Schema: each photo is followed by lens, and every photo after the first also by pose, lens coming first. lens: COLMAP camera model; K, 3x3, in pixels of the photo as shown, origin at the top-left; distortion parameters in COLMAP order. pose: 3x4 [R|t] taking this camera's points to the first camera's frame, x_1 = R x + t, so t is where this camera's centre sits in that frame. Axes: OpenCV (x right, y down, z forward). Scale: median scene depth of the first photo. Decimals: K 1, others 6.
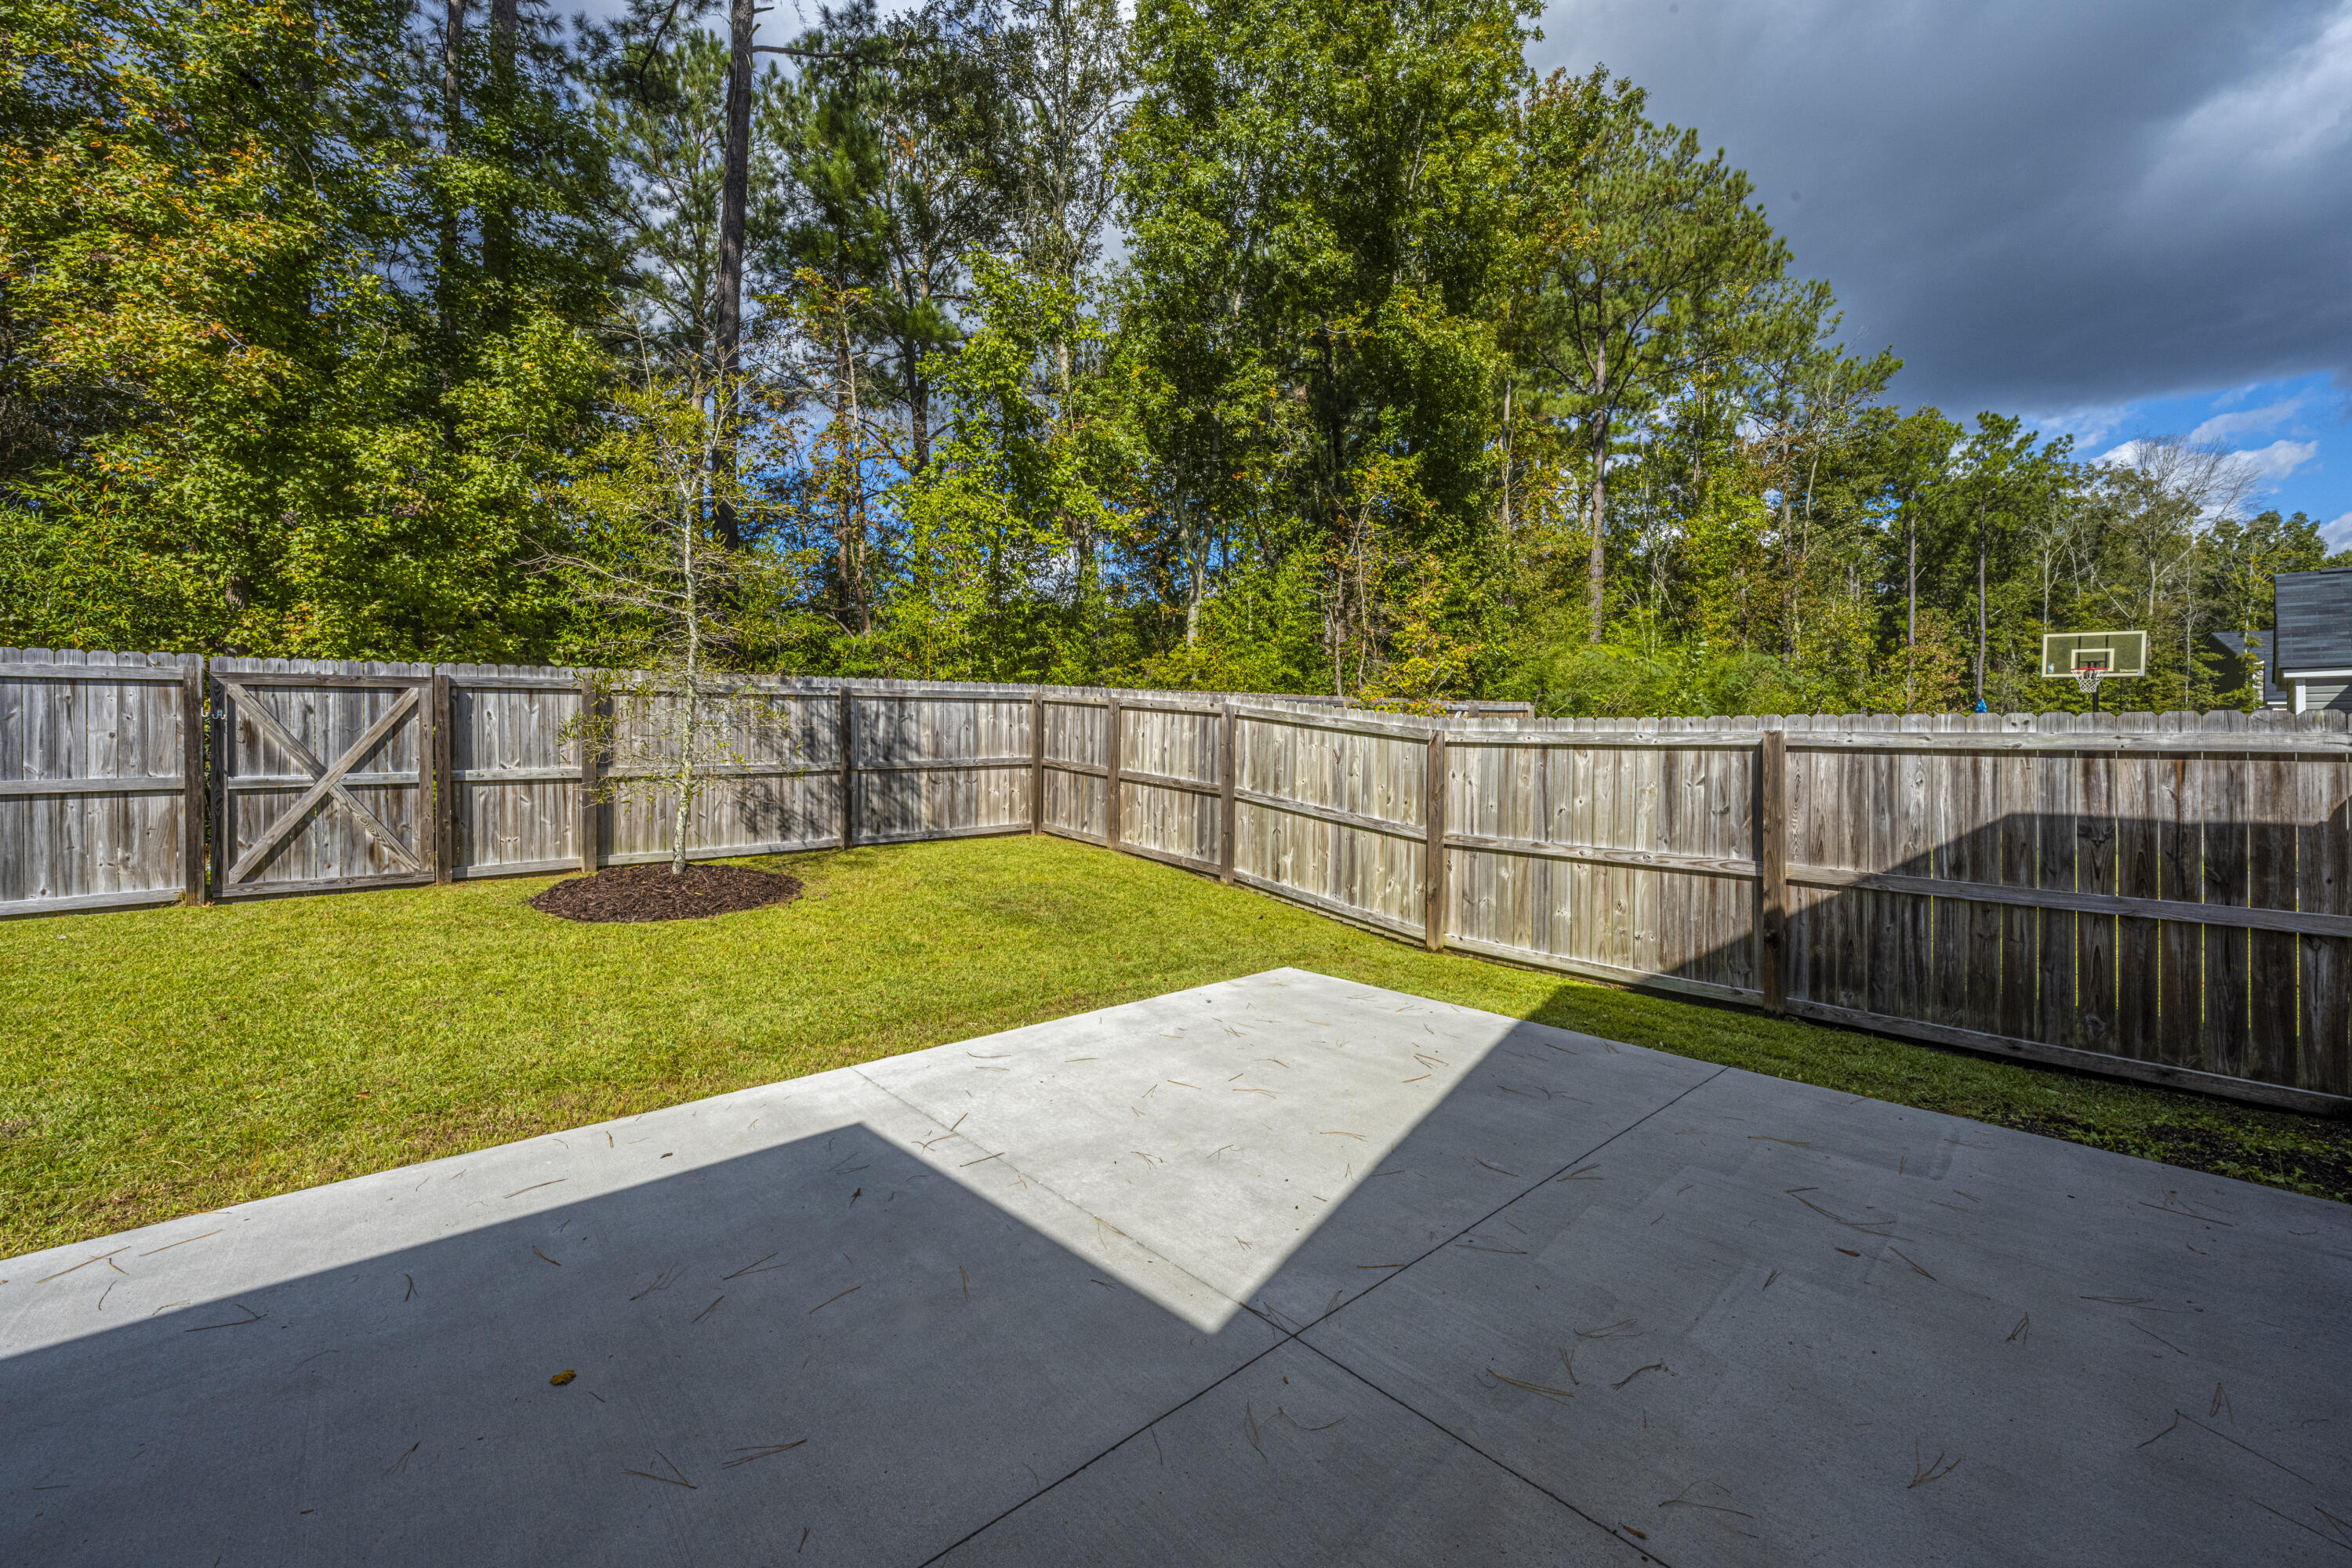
lens RADIAL K [[938.2, 0, 1107.6], [0, 938.2, 721.4], [0, 0, 1]] dist [-0.001935, 0.000459]
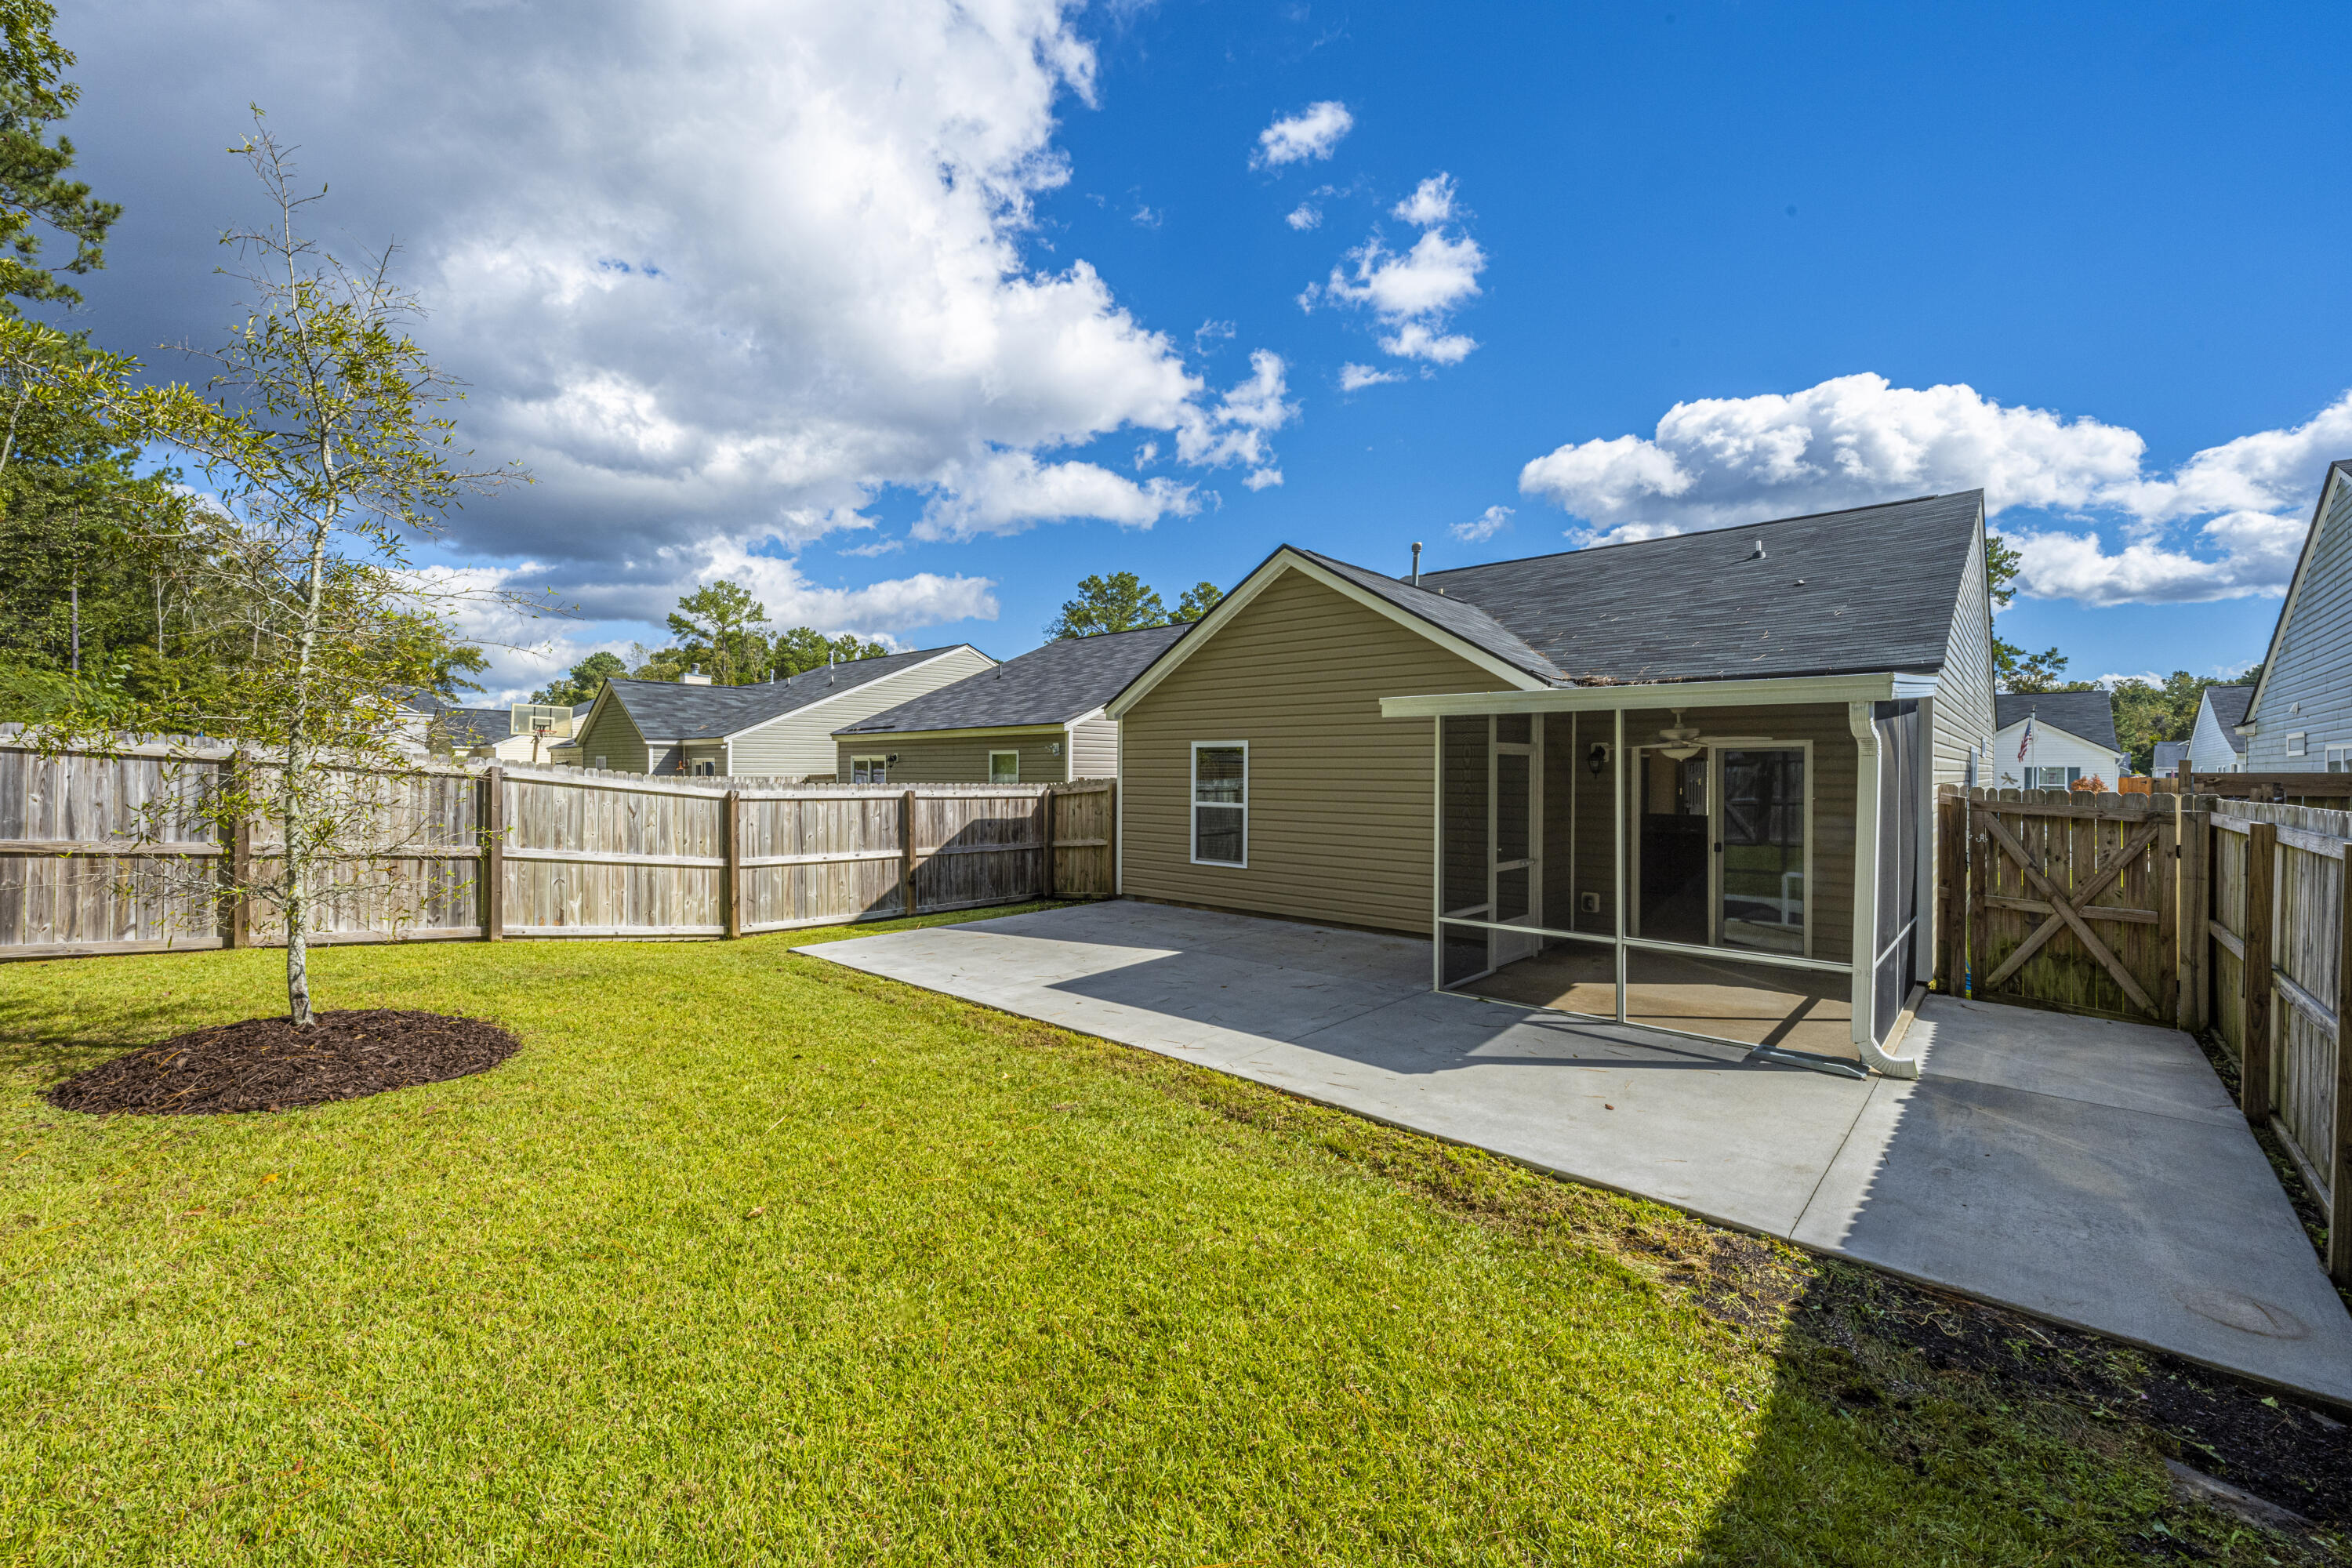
lens RADIAL K [[938.2, 0, 1183.4], [0, 938.2, 768.4], [0, 0, 1]] dist [-0.001935, 0.000459]
pose [[-0.099091, -0.001369, 0.995077, -1.068484], [-0.024700, 0.999694, -0.001084, -0.037575], [-0.994772, -0.024686, -0.099094, 0.393601]]
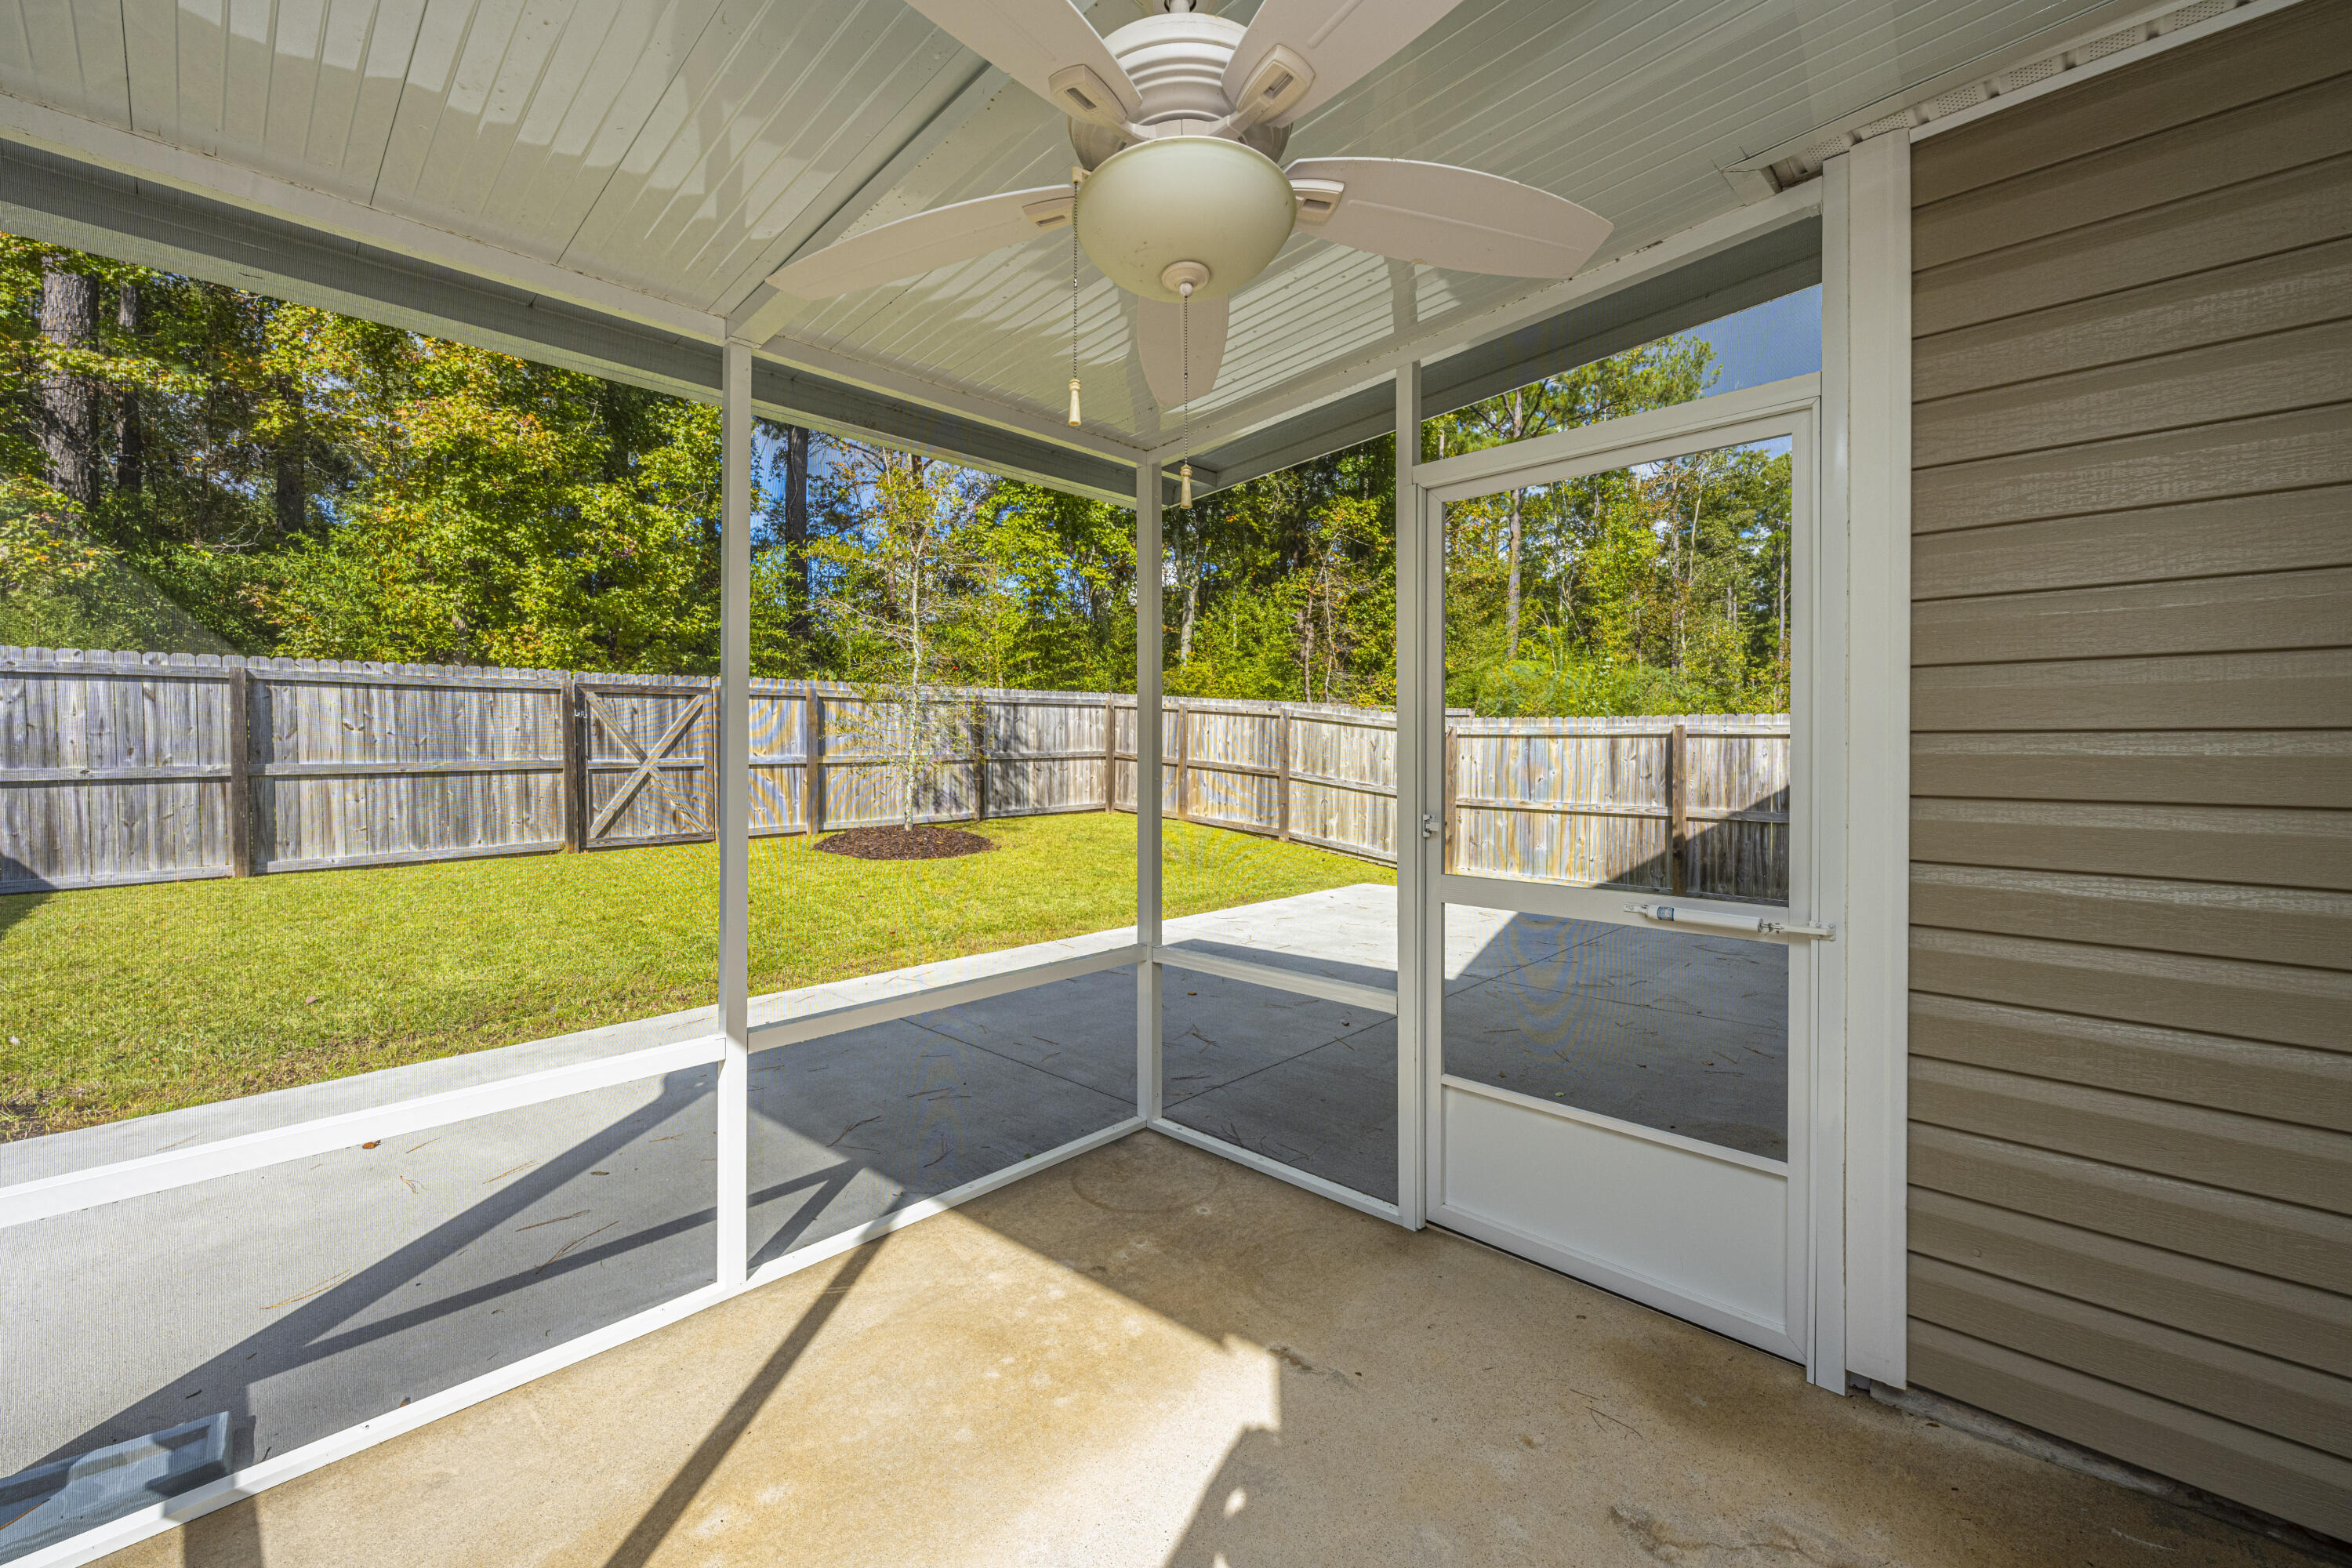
lens RADIAL K [[938.2, 0, 1093.0], [0, 938.2, 728.4], [0, 0, 1]] dist [-0.001935, 0.000459]
pose [[0.997265, -0.000451, 0.073905, -0.267966], [0.000579, 0.999998, -0.001703, 0.013987], [-0.073904, 0.001741, 0.997264, -0.345199]]
